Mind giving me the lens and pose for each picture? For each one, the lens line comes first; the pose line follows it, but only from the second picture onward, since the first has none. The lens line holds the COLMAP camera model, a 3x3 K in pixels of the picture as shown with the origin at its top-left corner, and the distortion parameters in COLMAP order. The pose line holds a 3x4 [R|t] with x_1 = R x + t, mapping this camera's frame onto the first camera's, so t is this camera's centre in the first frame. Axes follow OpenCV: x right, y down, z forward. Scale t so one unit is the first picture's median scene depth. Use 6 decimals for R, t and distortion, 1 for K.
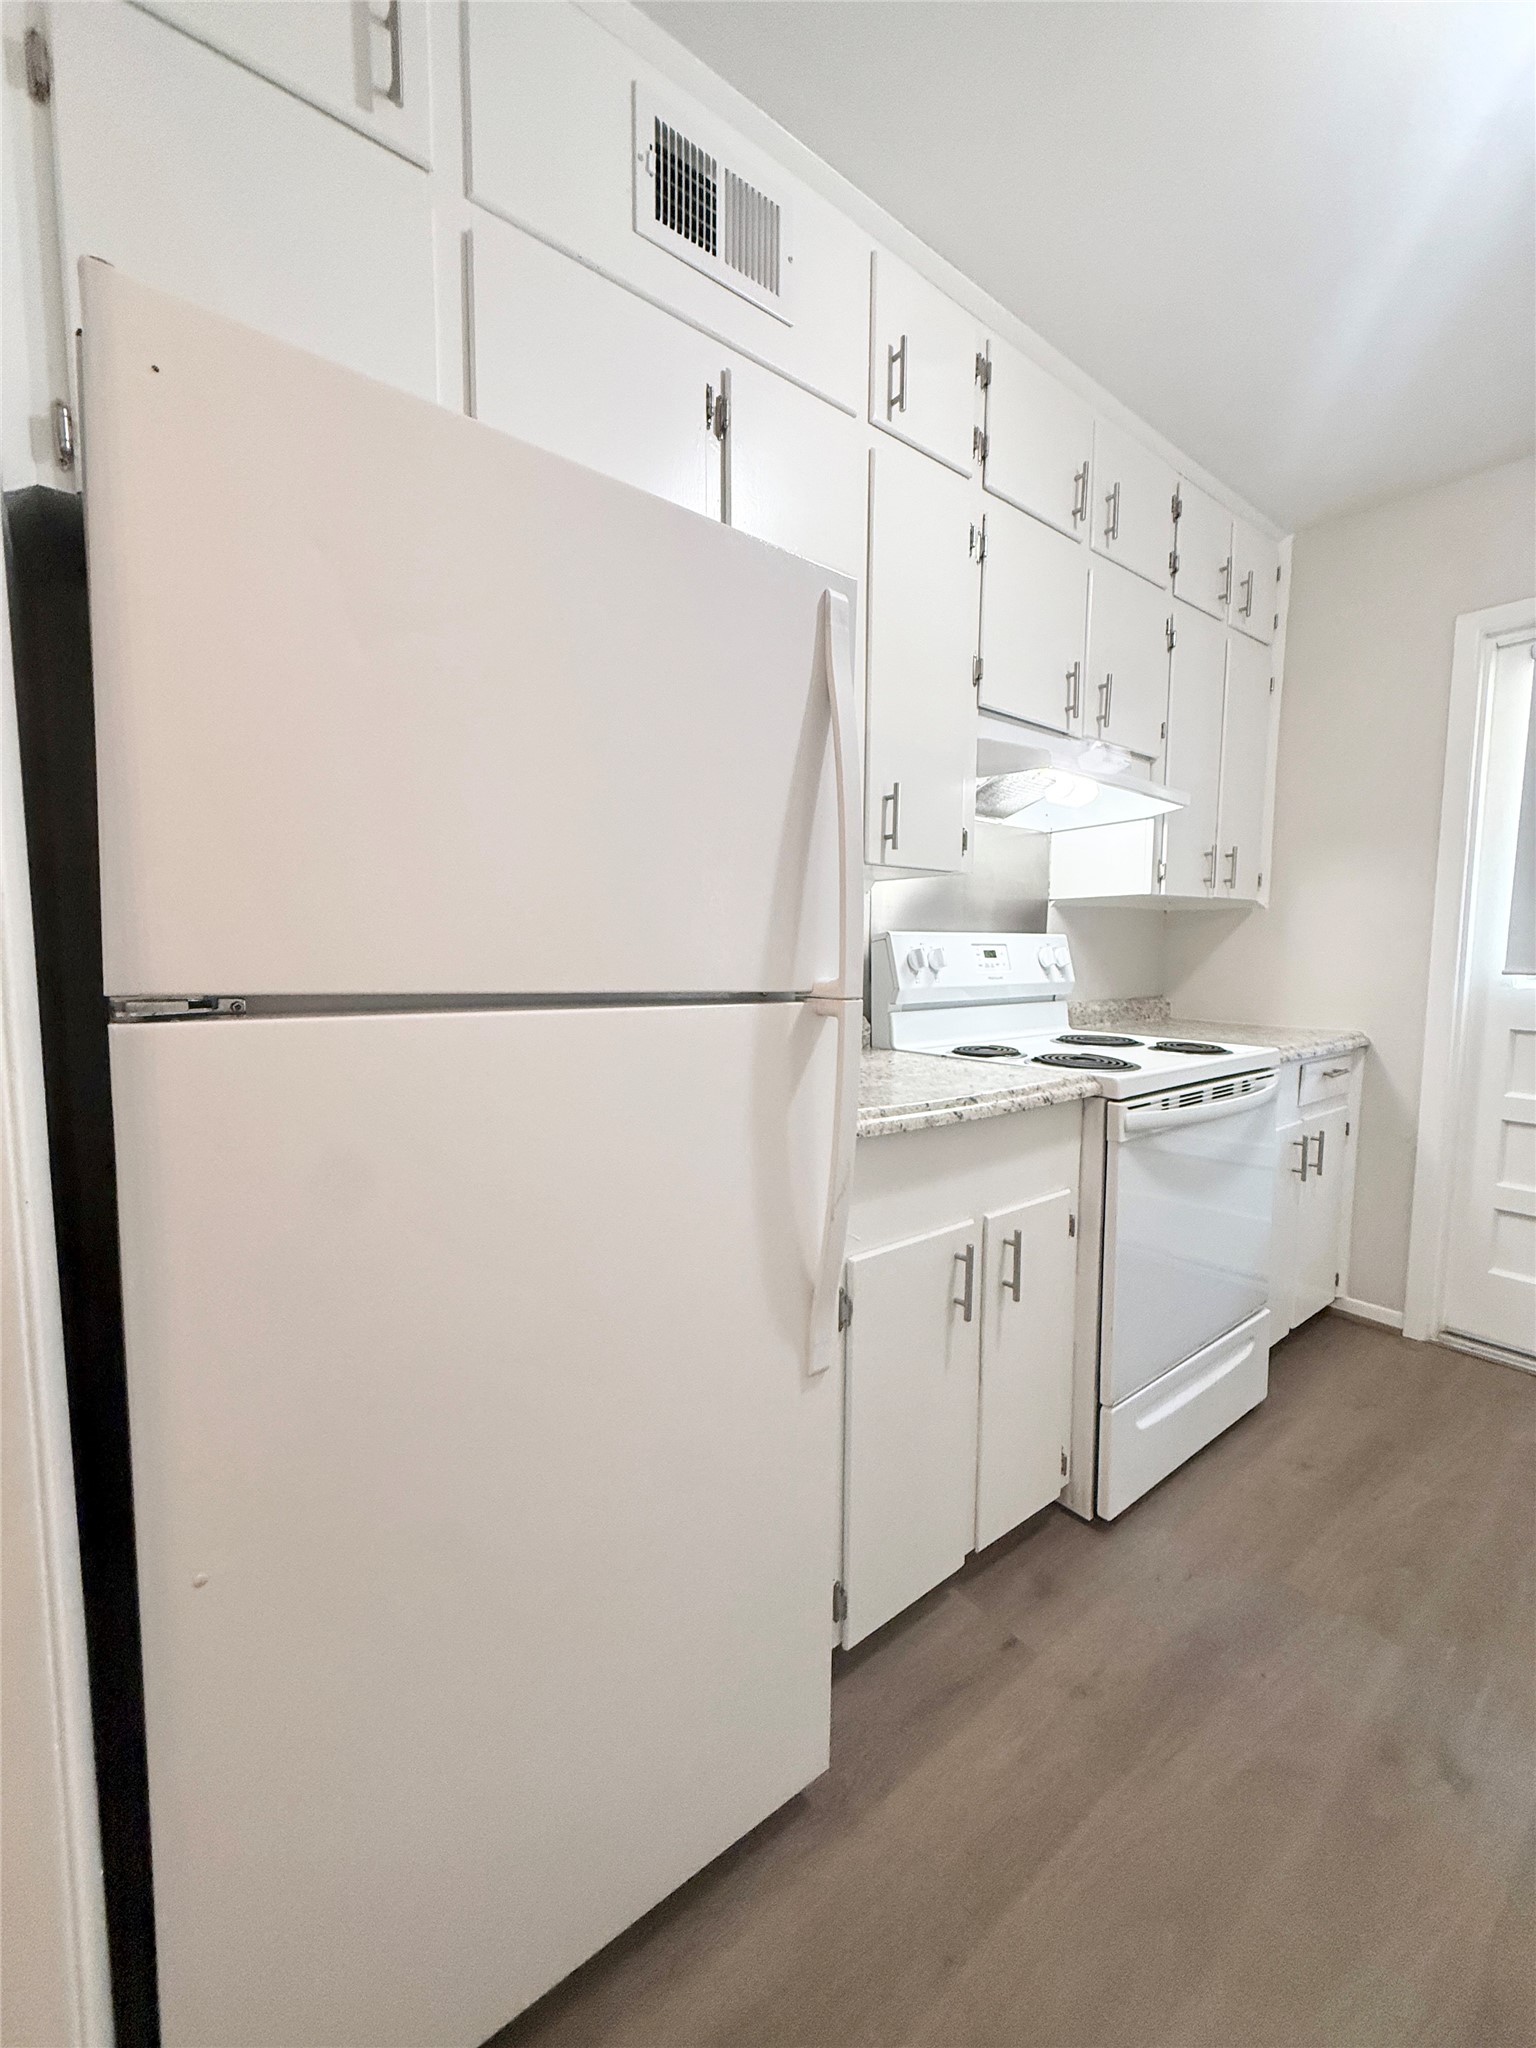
lens RADIAL K [[821.0, 0, 768.0], [0, 821.0, 1024.0], [0, 0, 1]] dist [-0.000755, -0.000149]
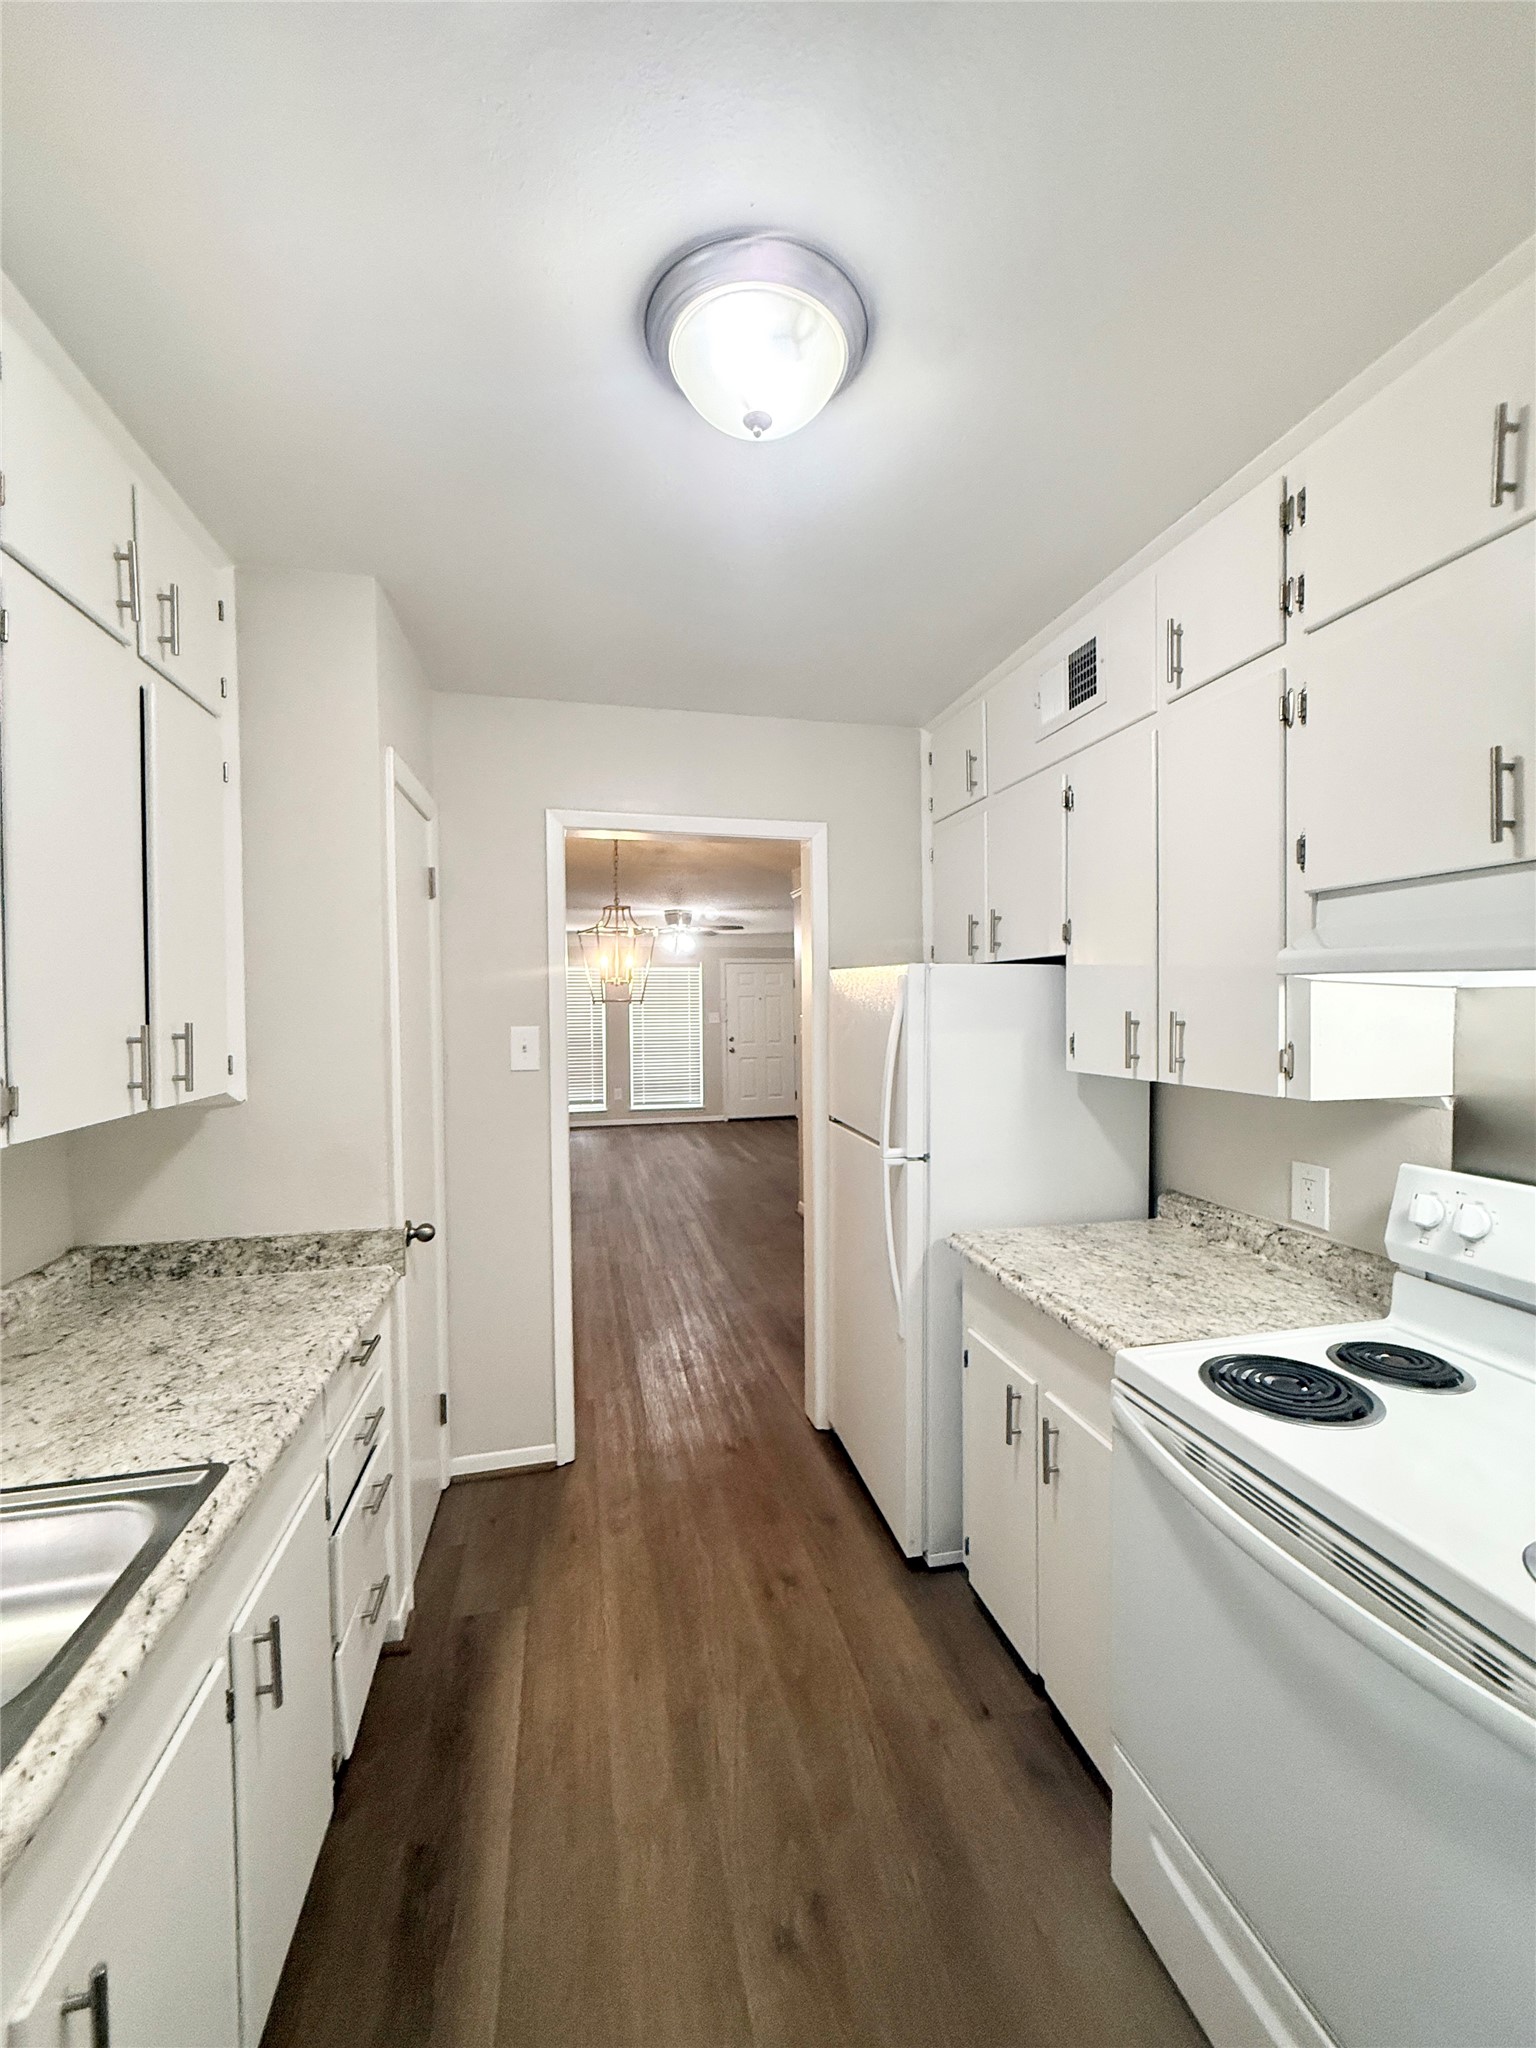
lens RADIAL K [[821.0, 0, 768.0], [0, 821.0, 1024.0], [0, 0, 1]] dist [-0.000755, -0.000149]
pose [[-0.428407, 0.021049, -0.903341, 1.559431], [-0.070583, 0.995894, 0.056679, -0.347379], [0.900825, 0.088042, -0.425162, 1.140311]]
